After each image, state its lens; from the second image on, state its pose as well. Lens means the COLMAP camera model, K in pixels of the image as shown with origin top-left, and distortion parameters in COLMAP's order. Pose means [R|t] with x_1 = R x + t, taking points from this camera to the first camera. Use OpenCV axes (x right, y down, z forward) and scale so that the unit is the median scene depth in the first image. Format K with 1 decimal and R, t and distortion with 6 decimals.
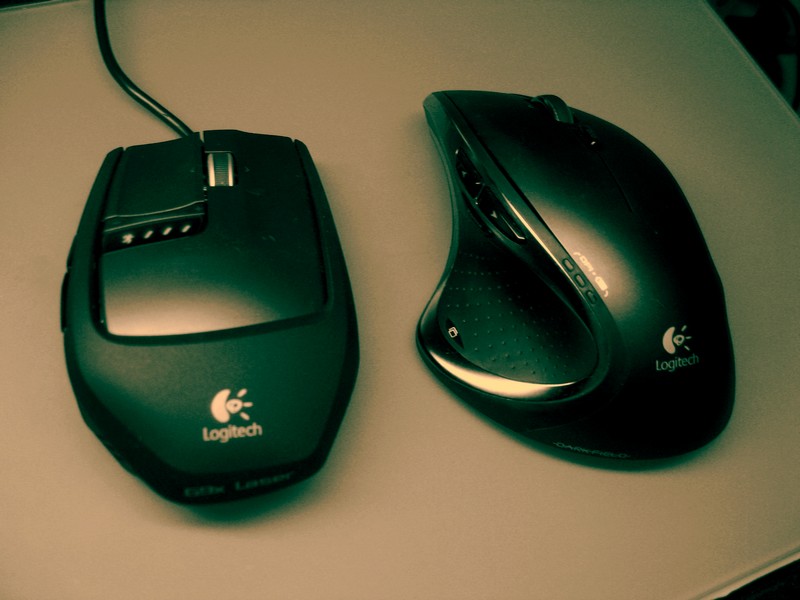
lens RADIAL K [[861.4, 0, 400.0], [0, 861.4, 300.0], [0, 0, 1]] dist [-0.150857, 0.001790]
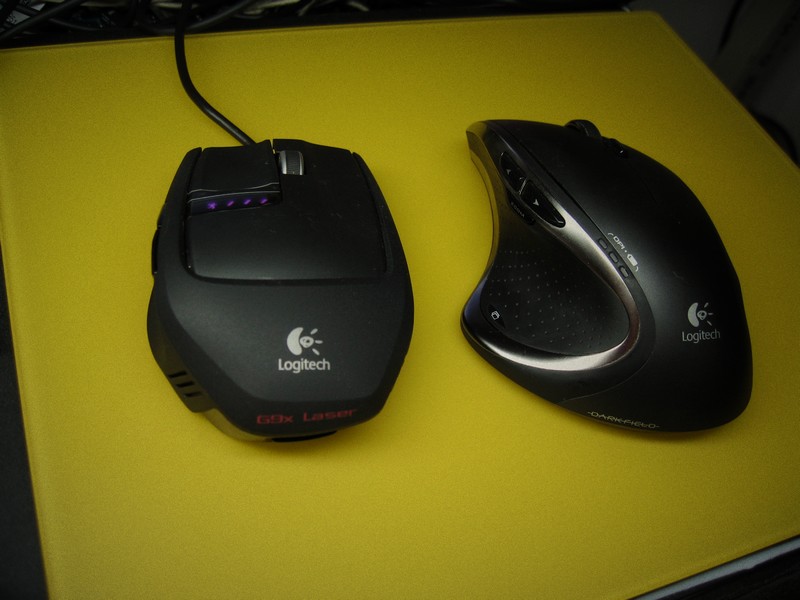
lens RADIAL K [[861.4, 0, 400.0], [0, 861.4, 300.0], [0, 0, 1]] dist [-0.150857, 0.001790]
pose [[0.999519, 0.030682, -0.004499, -0.061828], [-0.031009, 0.987876, -0.152120, 0.208849], [-0.000222, 0.152186, 0.988352, -0.096782]]
